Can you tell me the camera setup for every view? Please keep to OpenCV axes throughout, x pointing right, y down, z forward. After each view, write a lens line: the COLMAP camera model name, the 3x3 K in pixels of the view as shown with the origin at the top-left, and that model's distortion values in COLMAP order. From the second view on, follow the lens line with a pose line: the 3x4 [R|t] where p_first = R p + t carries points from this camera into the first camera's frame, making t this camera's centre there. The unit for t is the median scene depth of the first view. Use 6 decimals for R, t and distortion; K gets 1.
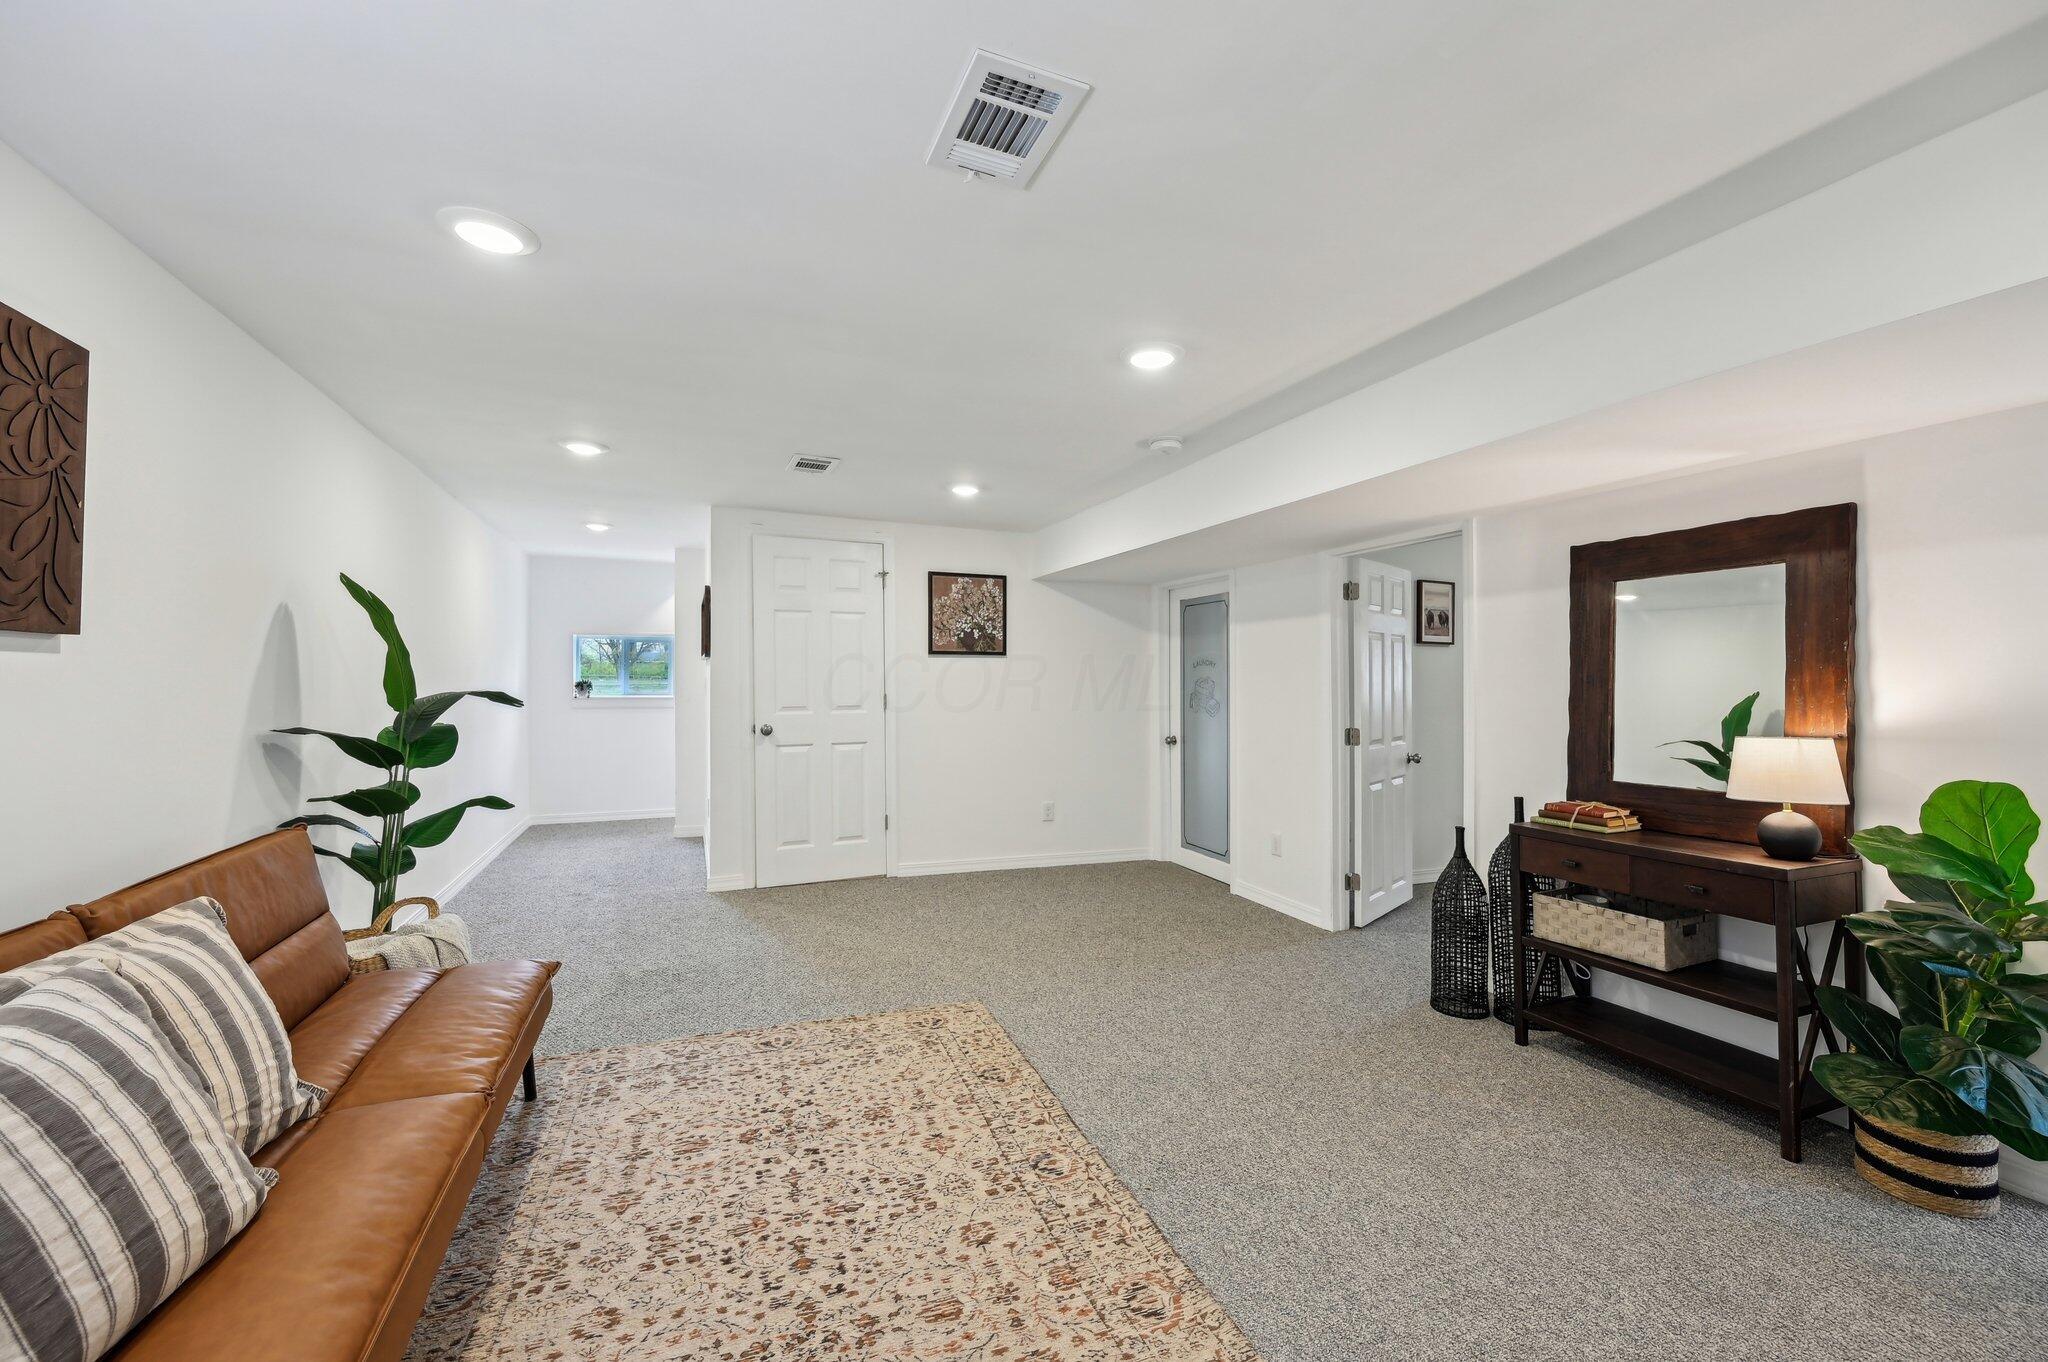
lens RADIAL K [[827.1, 0, 1011.6], [0, 827.1, 682.9], [0, 0, 1]] dist [-0.001869, 0.000891]
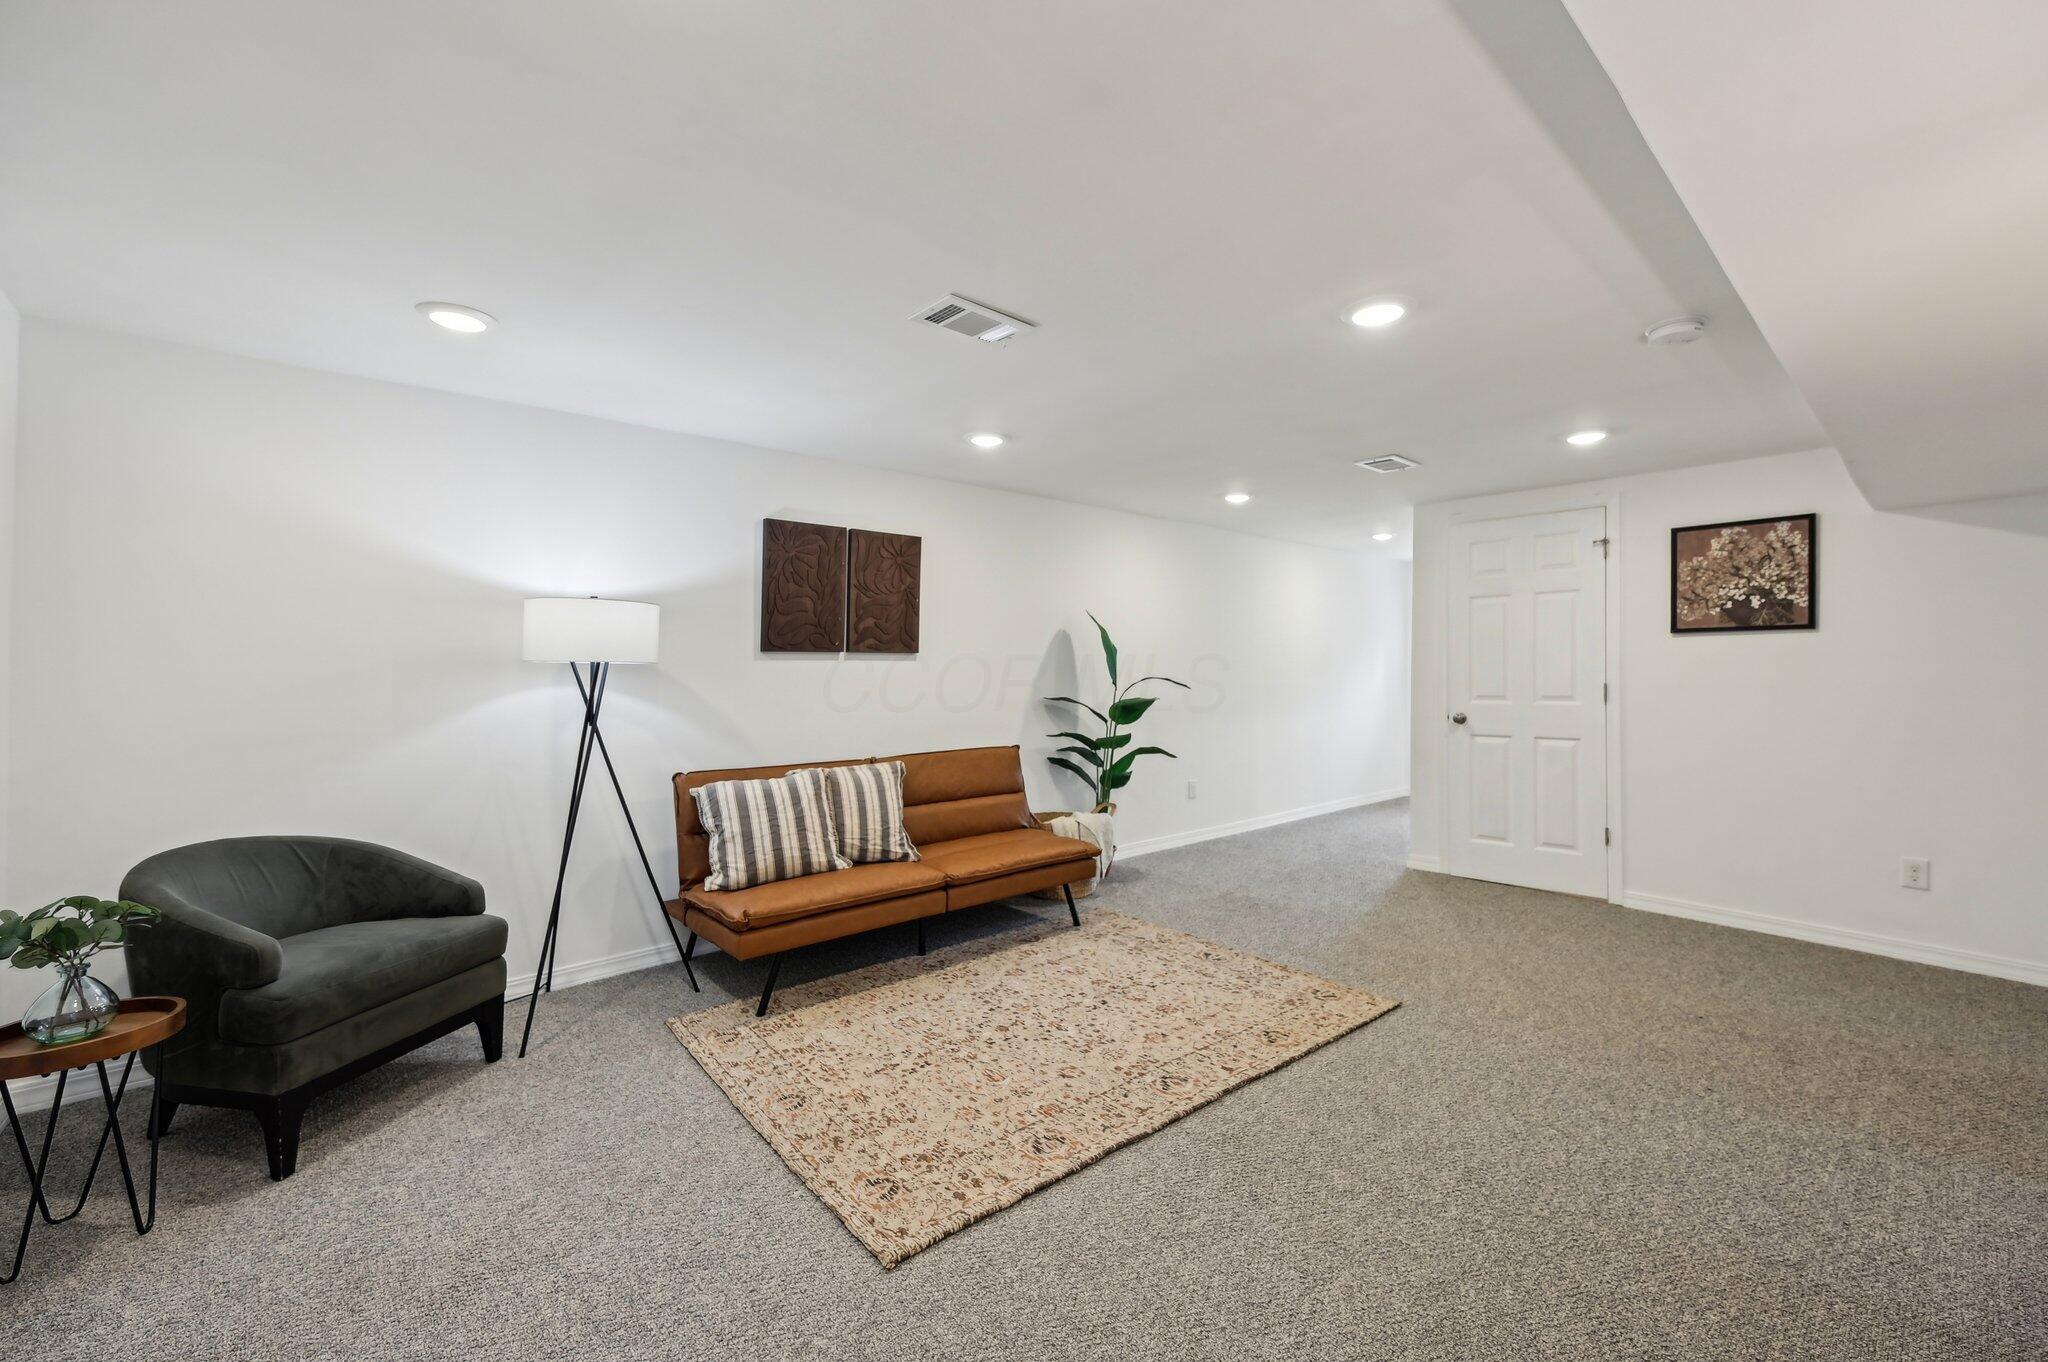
lens RADIAL K [[827.1, 0, 1032.0], [0, 827.1, 644.8], [0, 0, 1]] dist [-0.001869, 0.000891]
pose [[0.336112, -0.034673, -0.941184, 0.898939], [0.003273, 0.999359, -0.035648, 0.004398], [0.941816, 0.008902, 0.336010, 0.338978]]
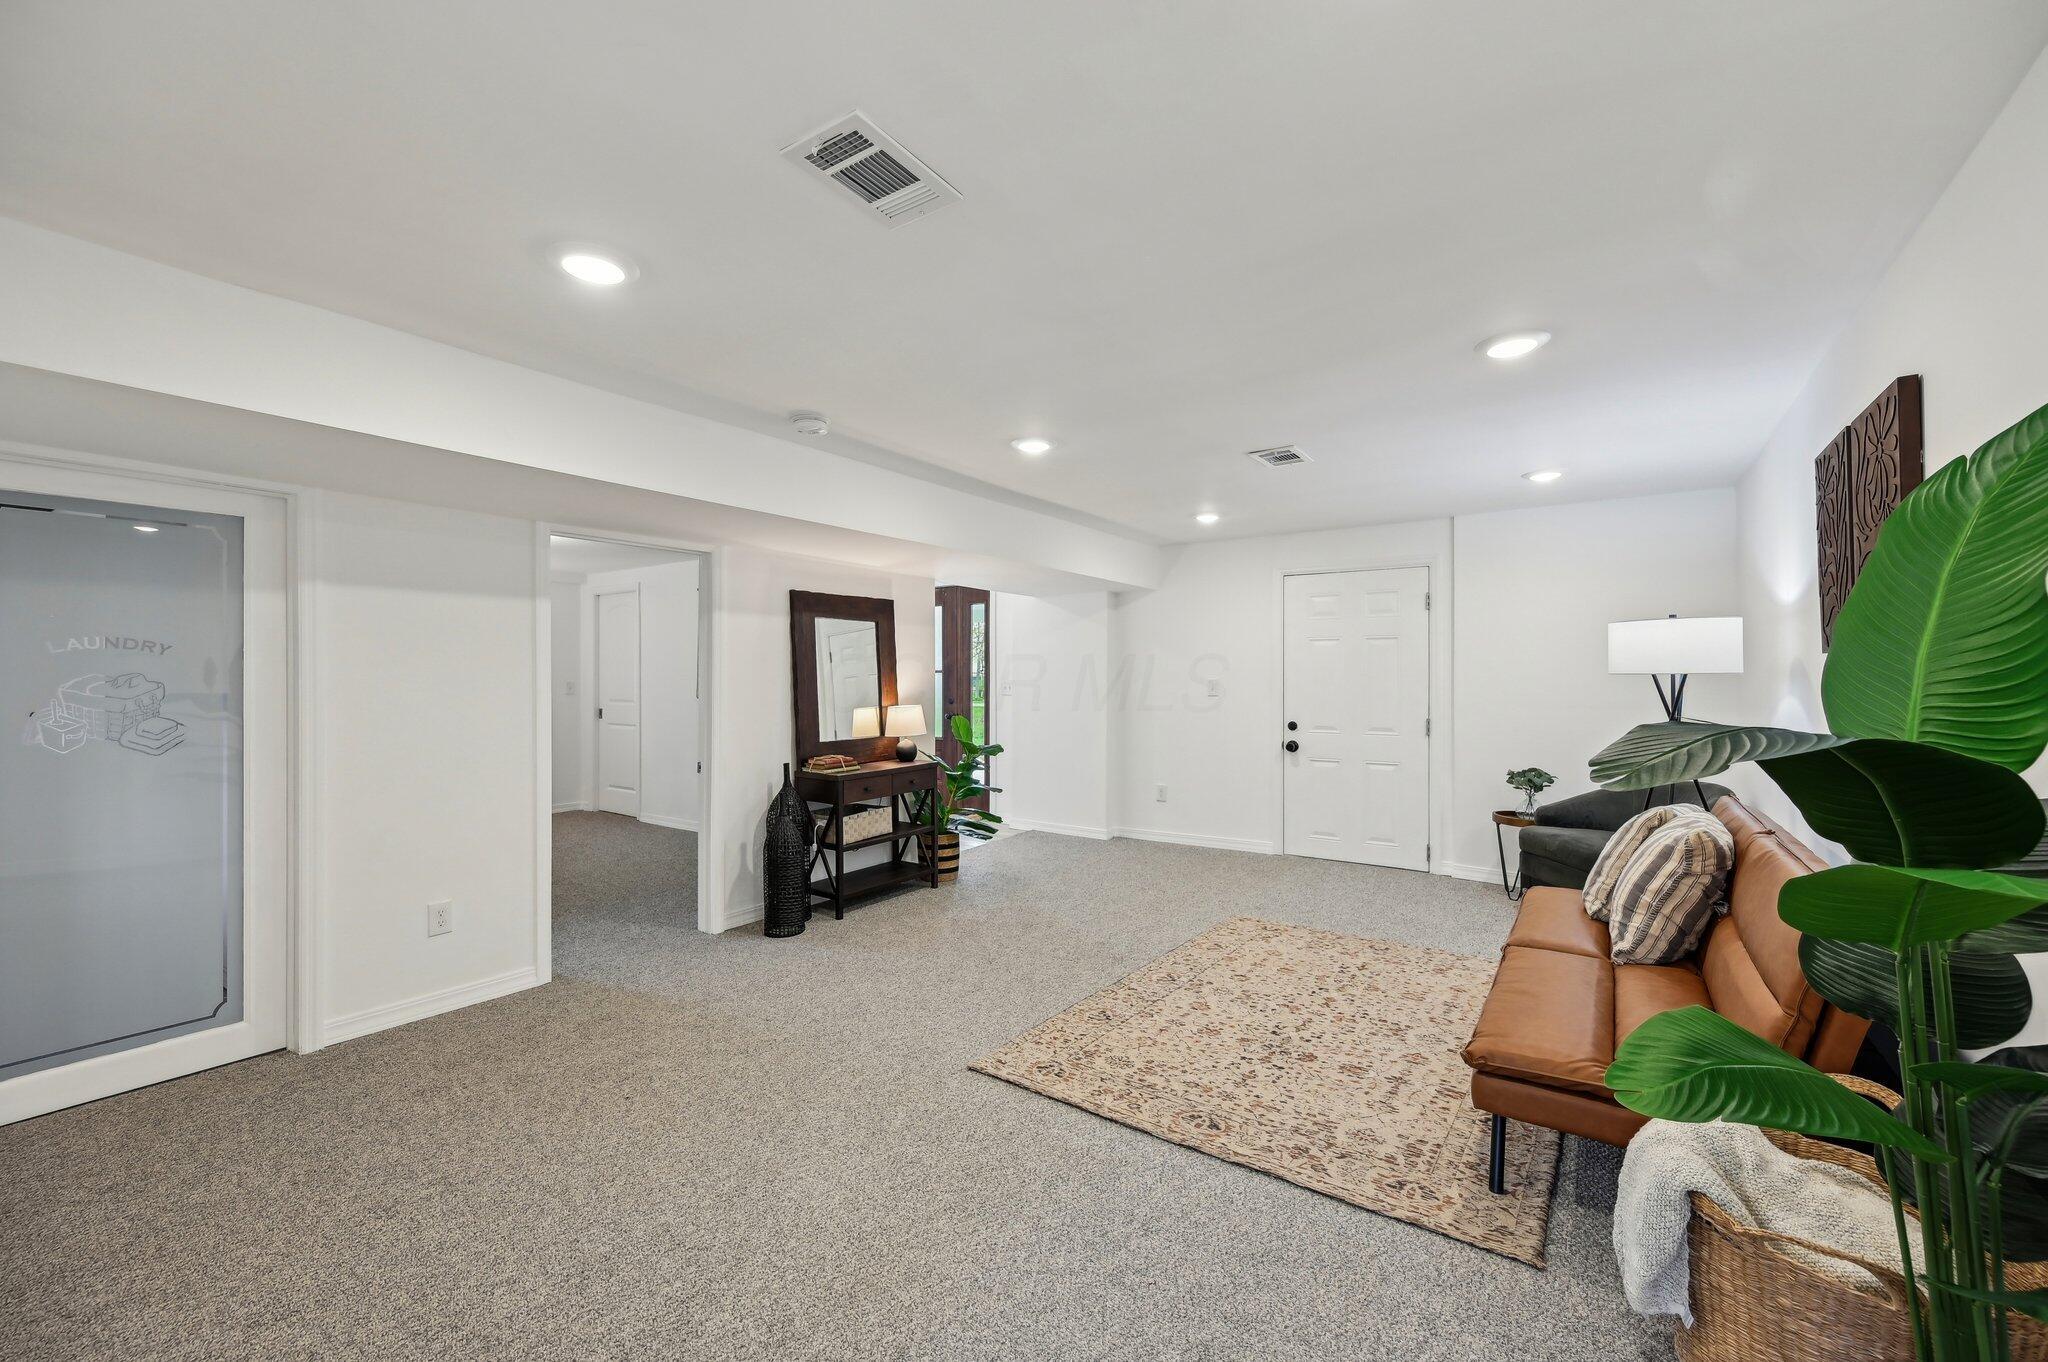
lens RADIAL K [[827.1, 0, 1049.0], [0, 827.1, 677.2], [0, 0, 1]] dist [-0.001869, 0.000891]
pose [[-0.575901, -0.001970, 0.817517, -0.944736], [0.000352, 0.999996, 0.002658, -0.012430], [-0.817520, 0.001819, -0.575898, 1.740413]]
